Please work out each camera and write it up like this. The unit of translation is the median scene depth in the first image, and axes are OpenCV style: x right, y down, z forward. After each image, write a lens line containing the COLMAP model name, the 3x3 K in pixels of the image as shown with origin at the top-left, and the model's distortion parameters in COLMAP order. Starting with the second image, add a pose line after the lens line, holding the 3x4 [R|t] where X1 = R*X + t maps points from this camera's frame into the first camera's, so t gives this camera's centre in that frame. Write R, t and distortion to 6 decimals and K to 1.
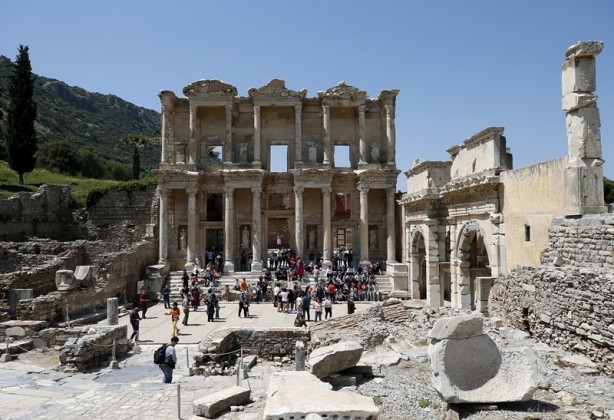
lens RADIAL K [[465.4, 0, 307.0], [0, 465.4, 210.0], [0, 0, 1]] dist [0.029667, 0.000357]
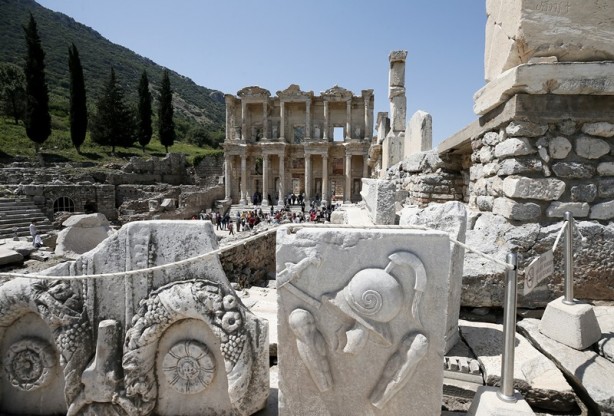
lens RADIAL K [[289.5, 0, 308.4], [0, 289.5, 200.4], [0, 0, 1]] dist [-0.000810, 0.000018]
pose [[0.991140, 0.022676, -0.130869, 0.119037], [-0.008796, 0.994361, 0.105681, 0.004615], [0.132527, -0.103594, 0.985751, 0.004801]]
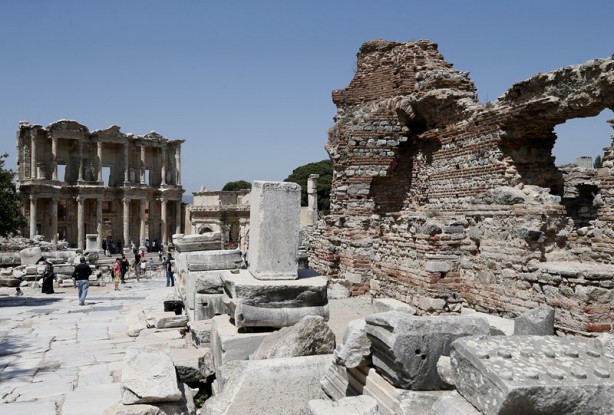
lens RADIAL K [[575.1, 0, 306.4], [0, 575.1, 217.0], [0, 0, 1]] dist [-0.004196, 0.002138]
pose [[0.714730, 0.000148, 0.699400, -0.904389], [-0.035209, 0.998740, 0.035770, -0.076534], [-0.698513, -0.050191, 0.713835, -0.739961]]
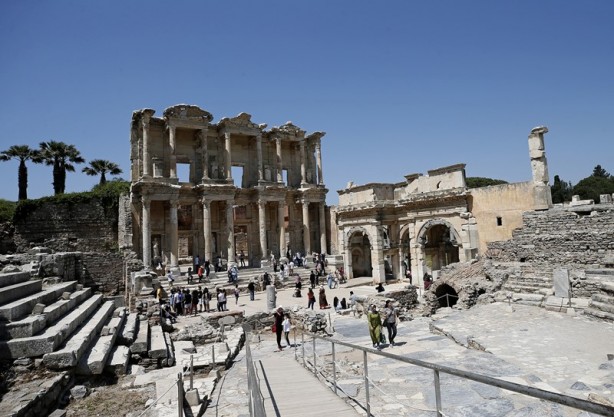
lens RADIAL K [[378.1, 0, 319.0], [0, 378.1, 207.3], [0, 0, 1]] dist [-0.005919, -0.000609]
pose [[0.831597, 0.004088, 0.555365, -0.456273], [0.026120, 0.998579, -0.046462, 0.020984], [-0.554766, 0.053144, 0.830308, 0.069641]]
